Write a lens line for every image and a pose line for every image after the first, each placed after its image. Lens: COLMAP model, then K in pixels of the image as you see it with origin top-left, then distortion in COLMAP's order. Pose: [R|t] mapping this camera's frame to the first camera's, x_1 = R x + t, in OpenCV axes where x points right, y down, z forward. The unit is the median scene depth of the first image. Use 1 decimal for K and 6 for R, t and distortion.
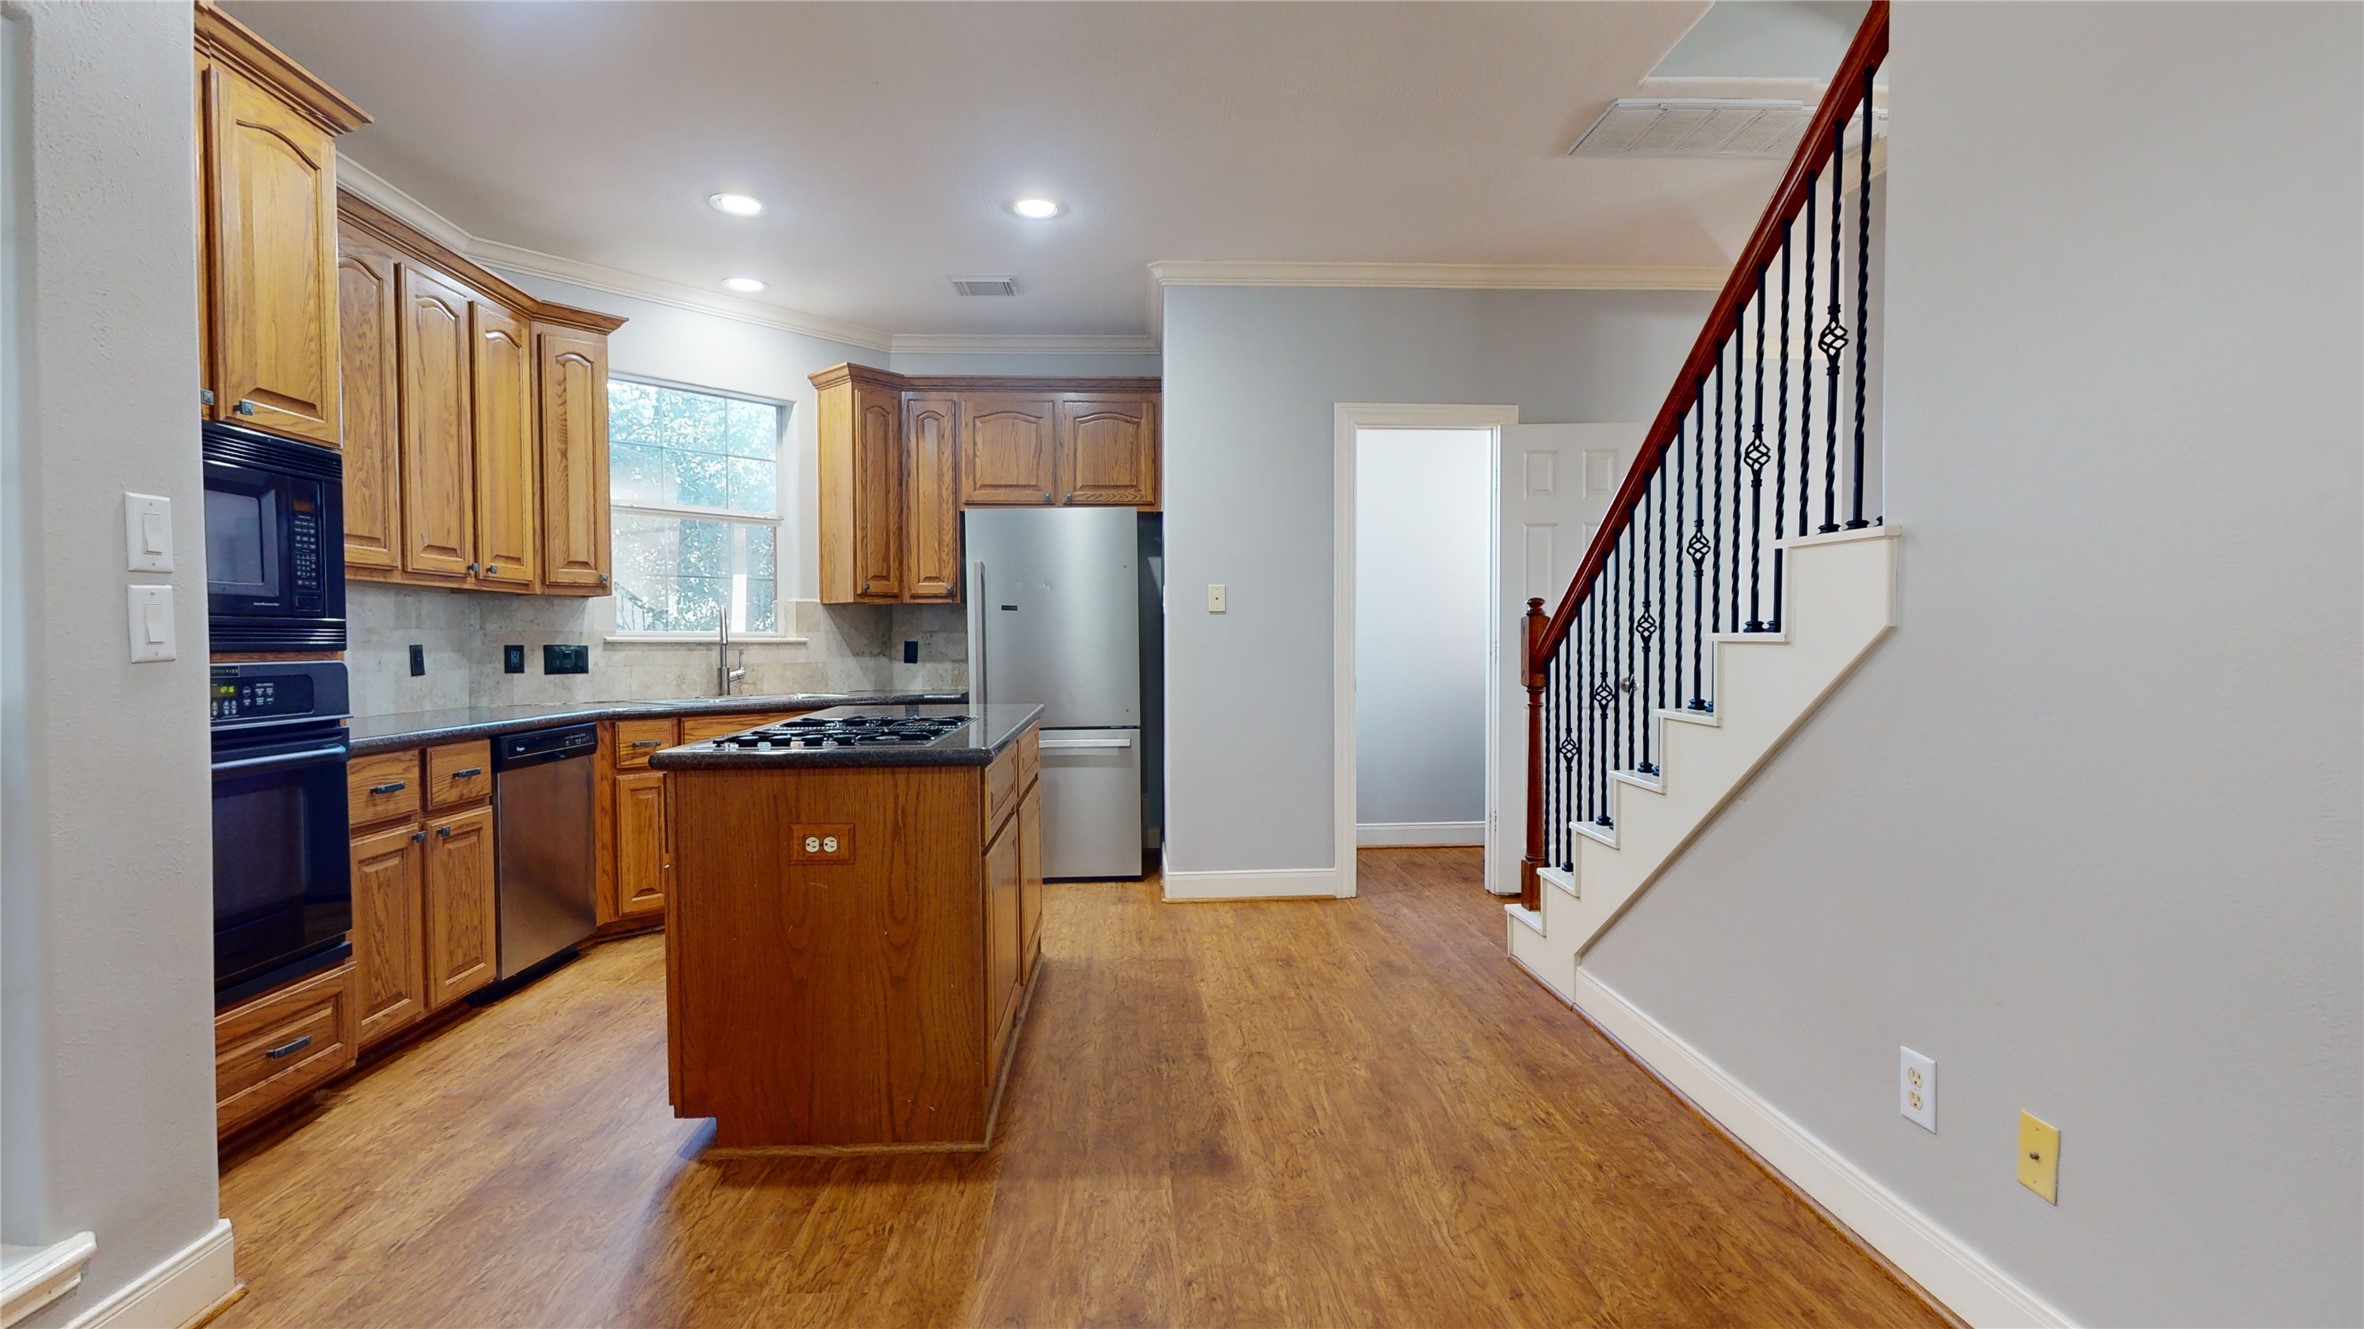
lens RADIAL K [[1090.8, 0, 1185.8], [0, 1090.8, 669.1], [0, 0, 1]] dist [0.001209, -0.000128]
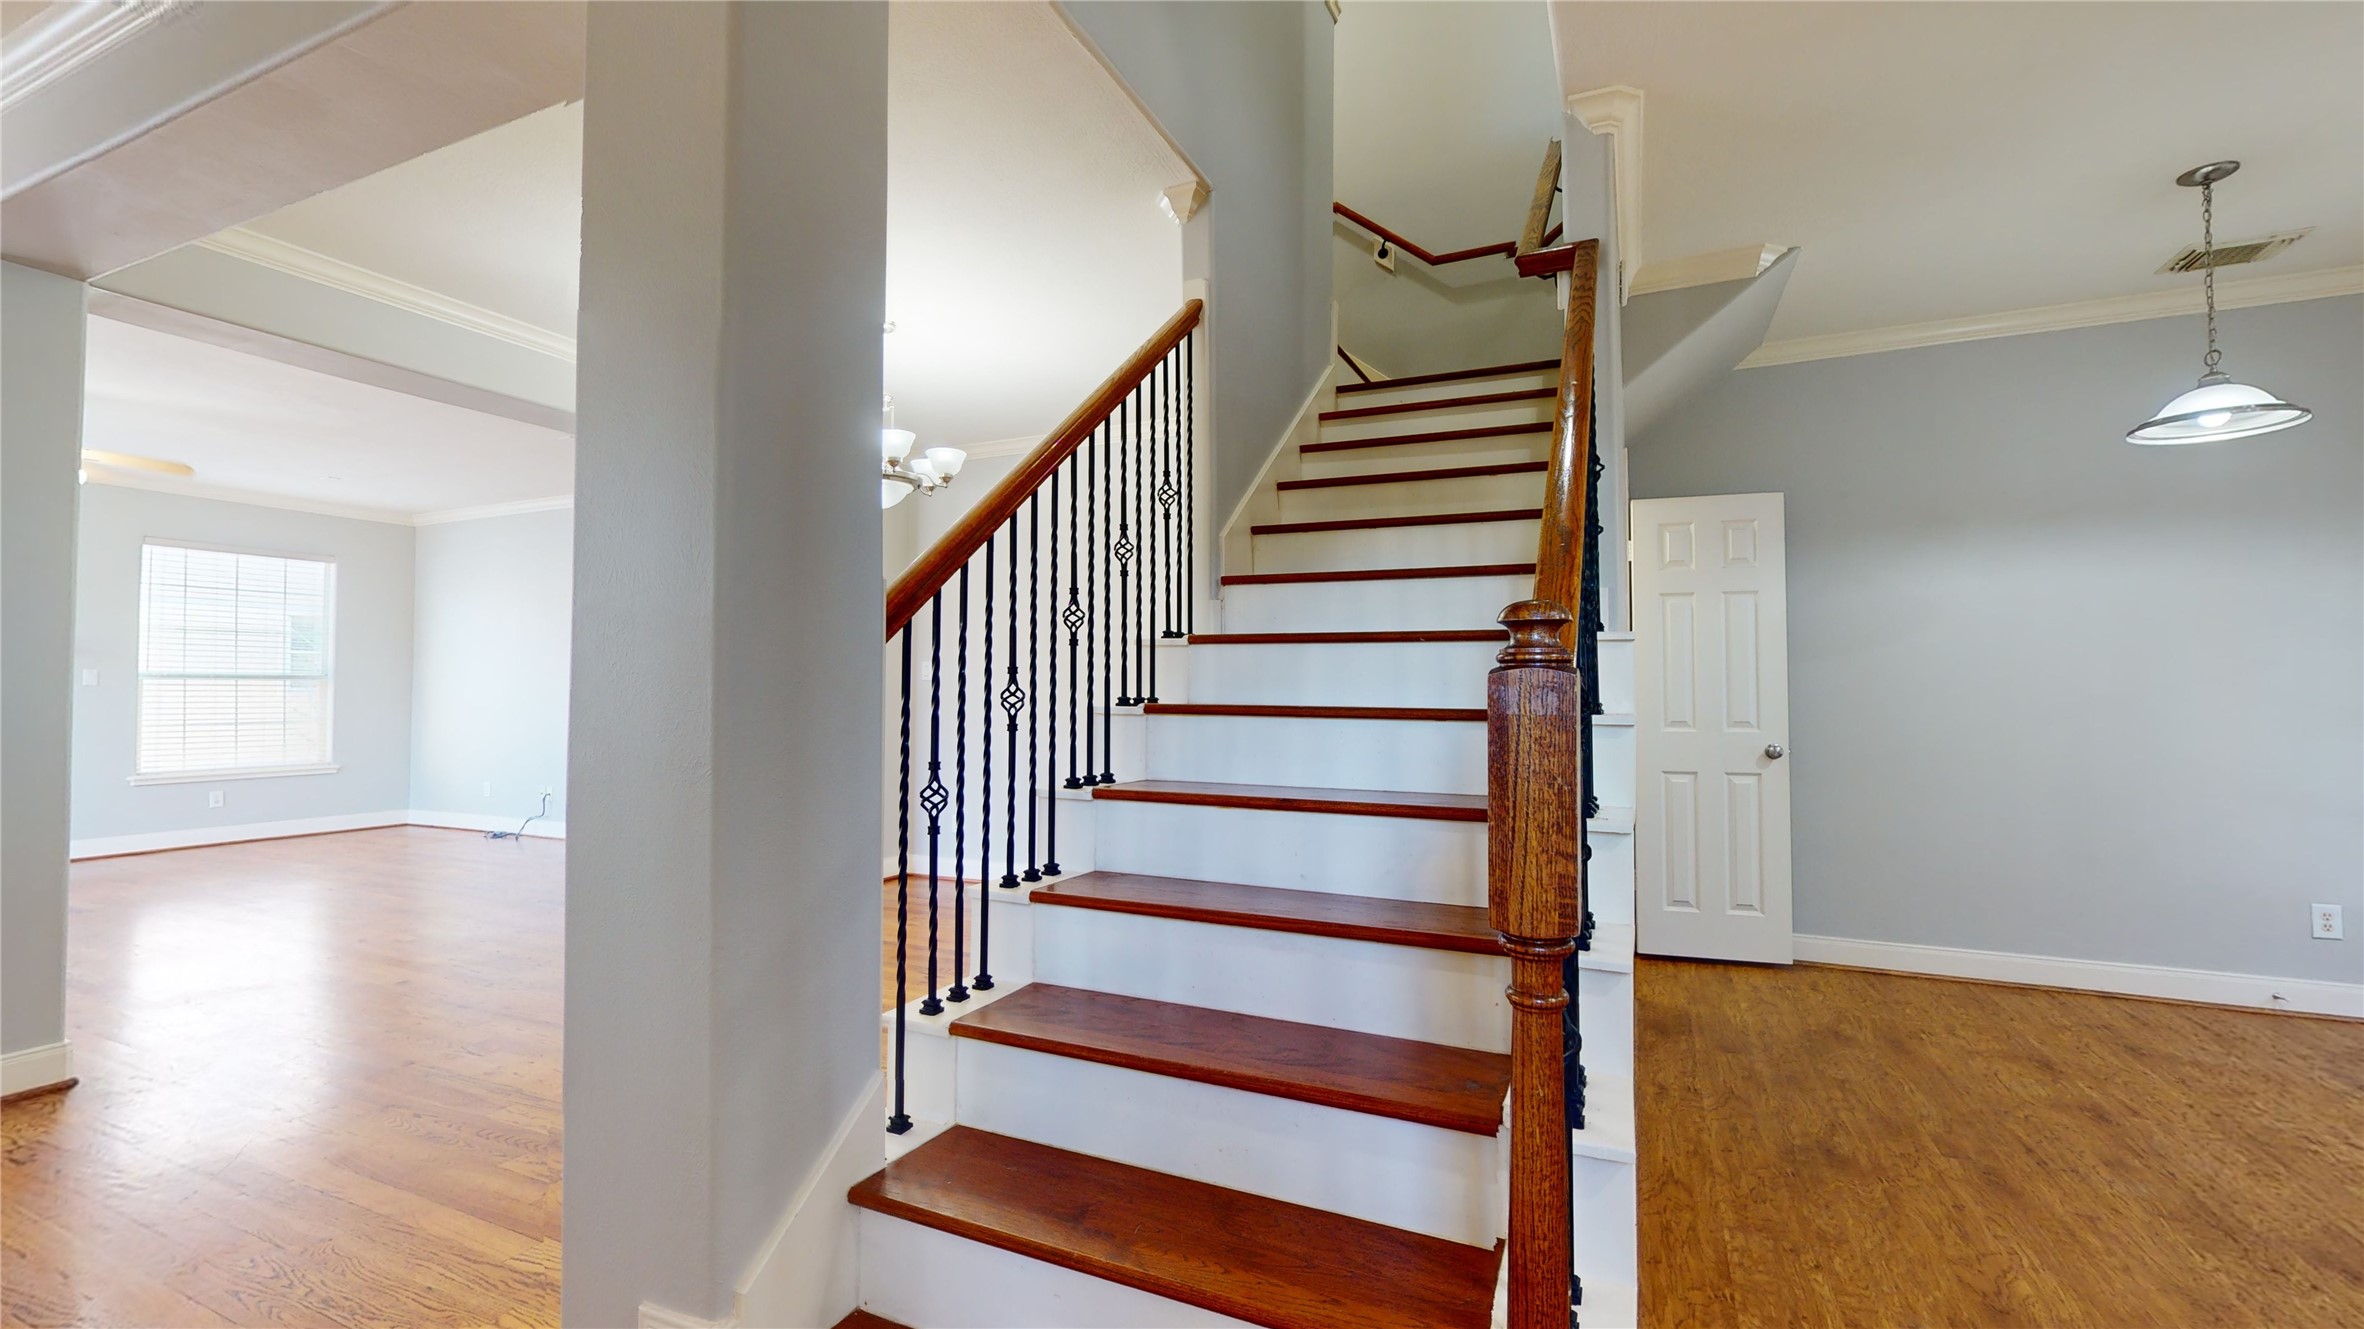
lens RADIAL K [[991.2, 0, 1182.0], [0, 991.2, 664.5], [0, 0, 1]] dist [-0.000165, 0.000324]
pose [[-0.883445, 0.015261, 0.468286, 0.287172], [0.011692, 0.999876, -0.010528, -0.047267], [-0.468389, -0.003826, -0.883514, 1.282824]]
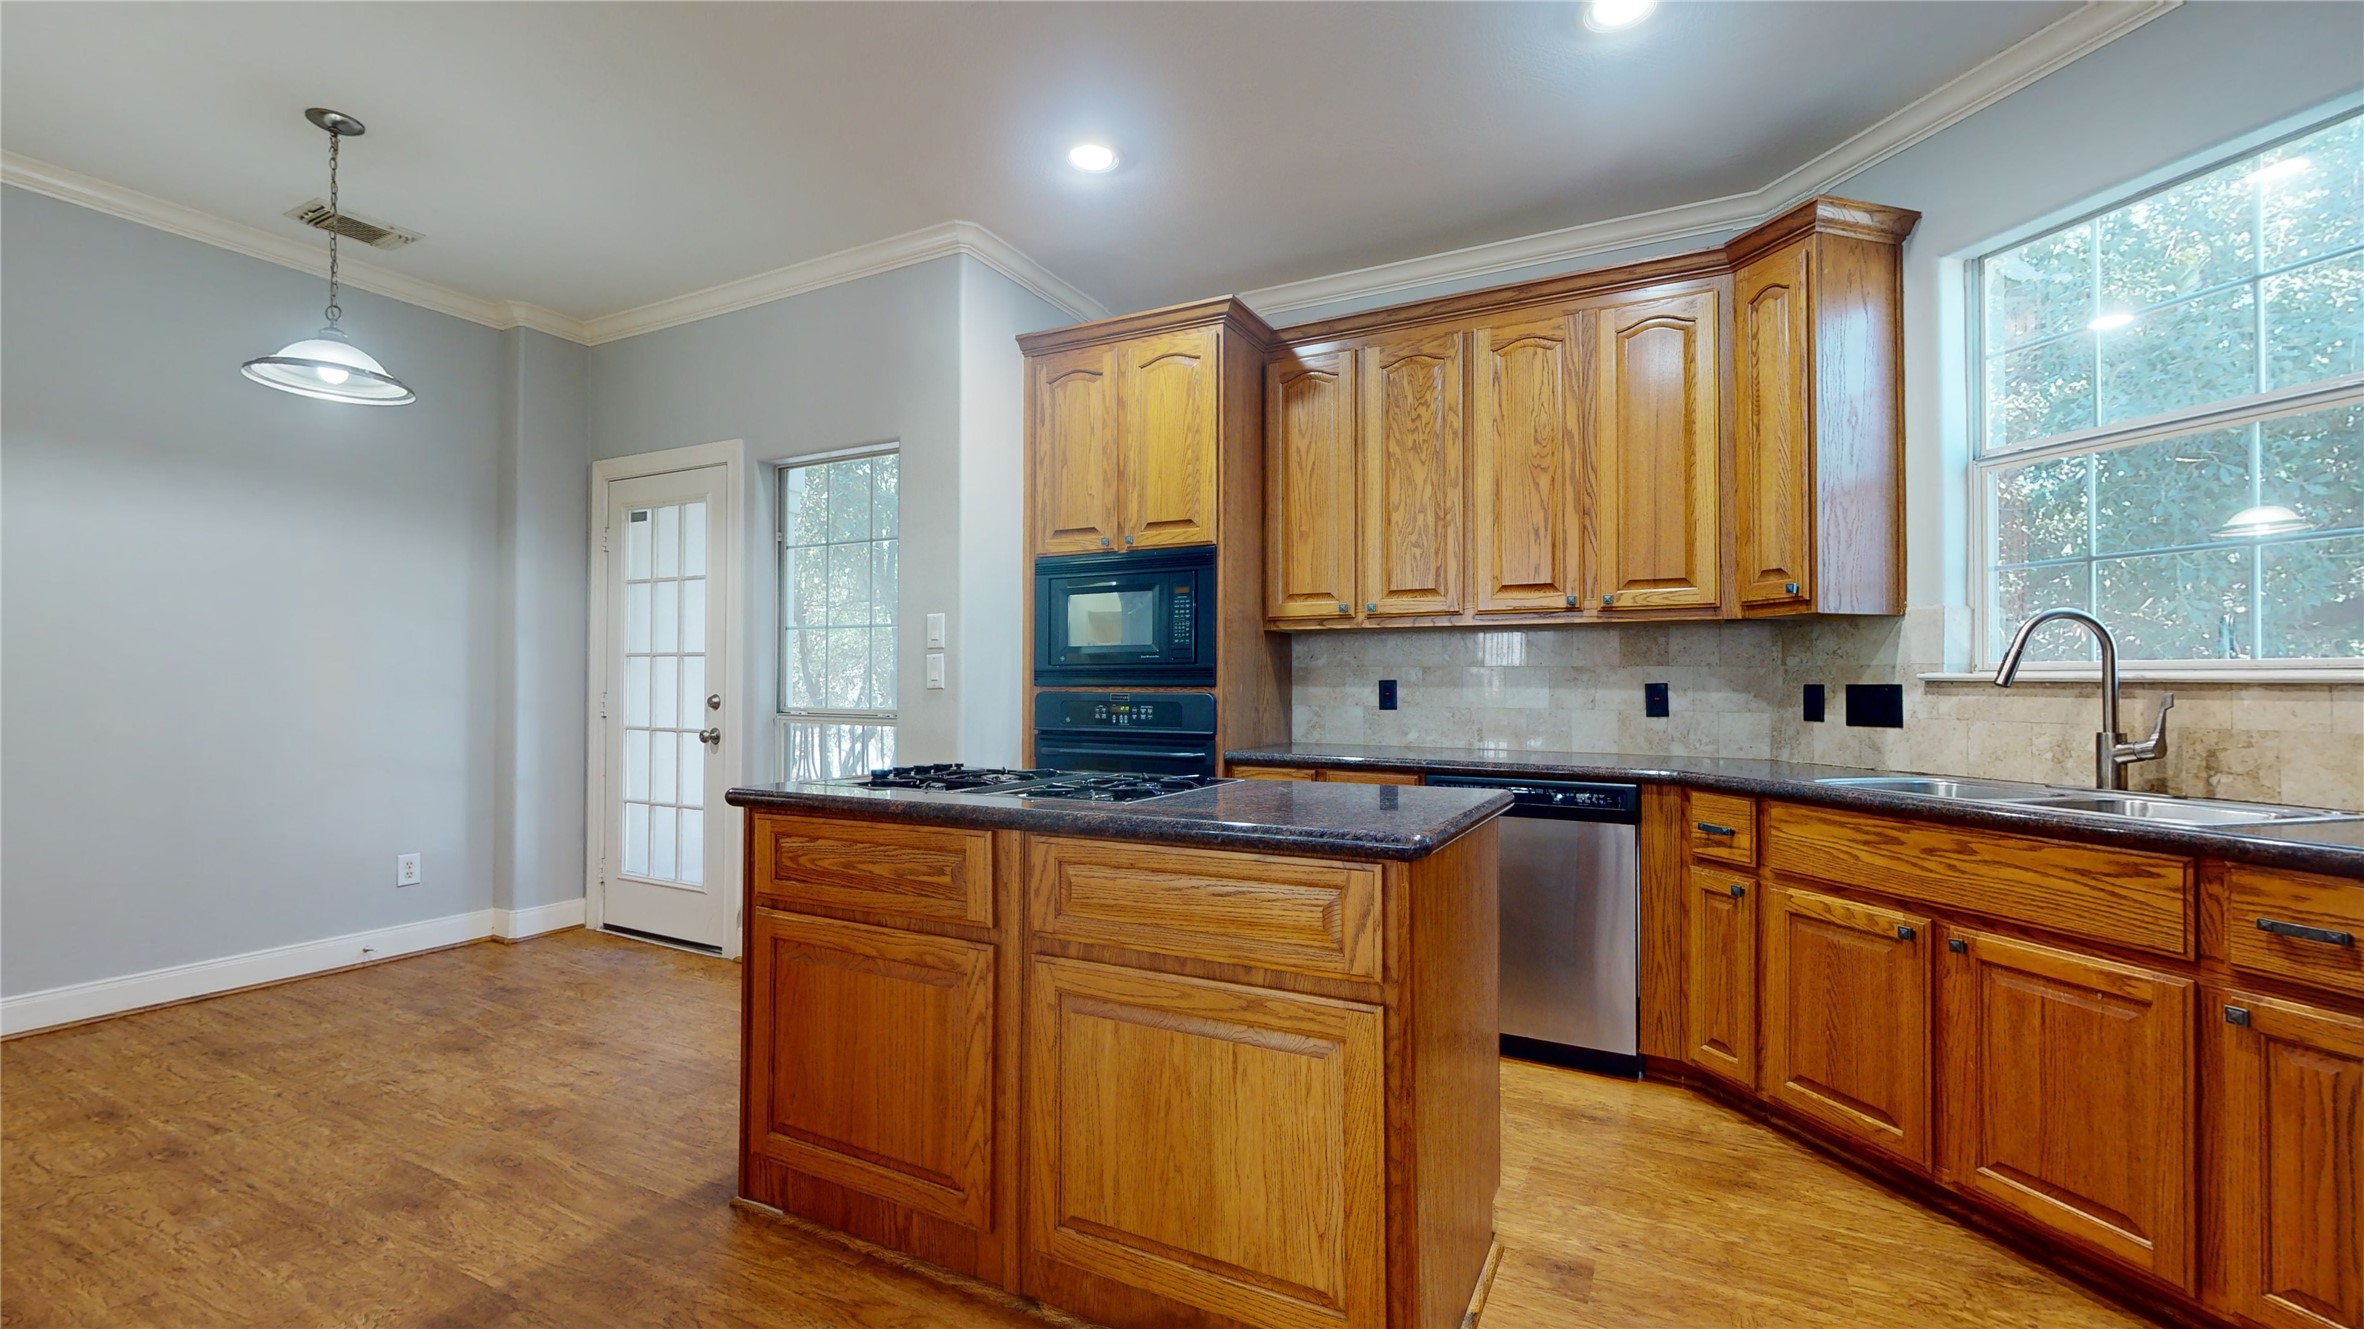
lens RADIAL K [[983.9, 0, 1185.9], [0, 983.9, 667.5], [0, 0, 1]] dist [-0.000120, -0.000045]
pose [[-0.515063, -0.009566, -0.857099, 0.238923], [-0.021096, 0.999776, 0.001519, -0.030560], [0.856893, 0.018864, -0.515149, 1.167425]]
